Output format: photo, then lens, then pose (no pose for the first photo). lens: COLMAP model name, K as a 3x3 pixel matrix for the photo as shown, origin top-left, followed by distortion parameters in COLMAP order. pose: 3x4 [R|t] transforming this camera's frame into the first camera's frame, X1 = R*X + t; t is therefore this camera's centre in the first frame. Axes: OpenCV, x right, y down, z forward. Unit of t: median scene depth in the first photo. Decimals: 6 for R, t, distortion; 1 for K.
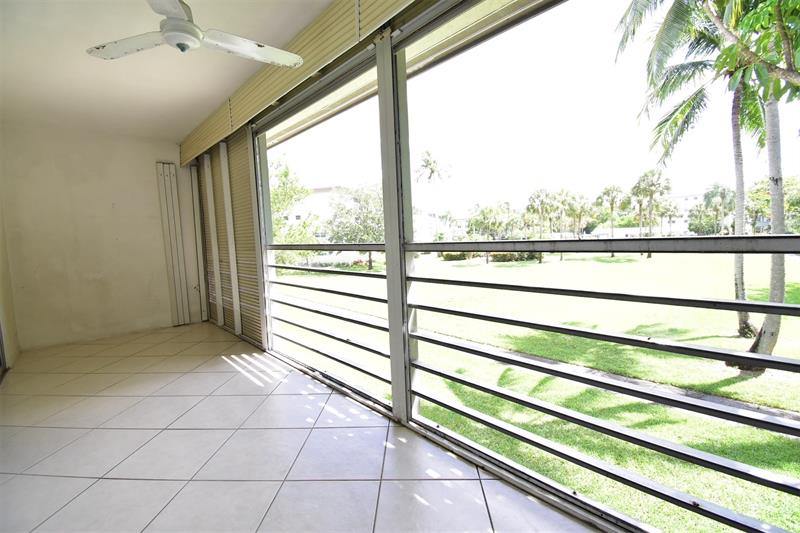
lens RADIAL K [[353.9, 0, 405.3], [0, 353.9, 257.9], [0, 0, 1]] dist [0.020511, -0.023296]
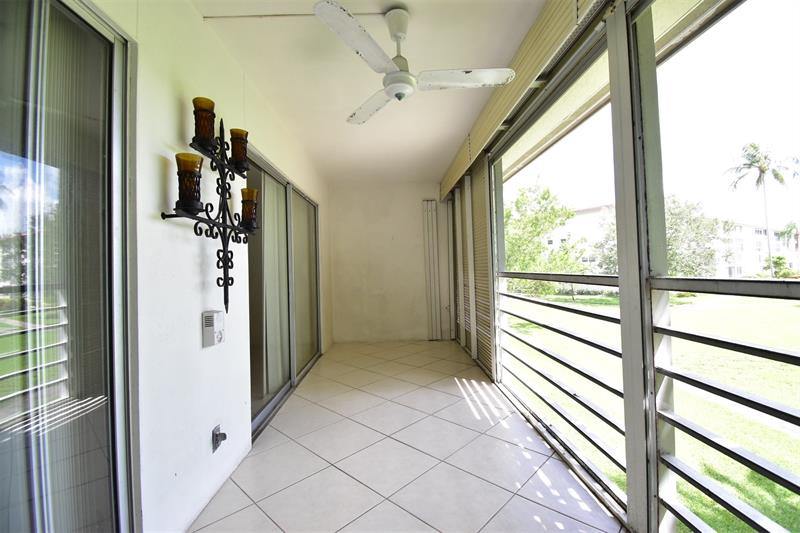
lens RADIAL K [[353.9, 0, 405.3], [0, 353.9, 257.9], [0, 0, 1]] dist [0.020511, -0.023296]
pose [[0.751614, -0.000312, -0.659604, 0.062612], [-0.044315, 0.997717, -0.050968, -0.014627], [0.658113, 0.067538, 0.749883, 0.103748]]
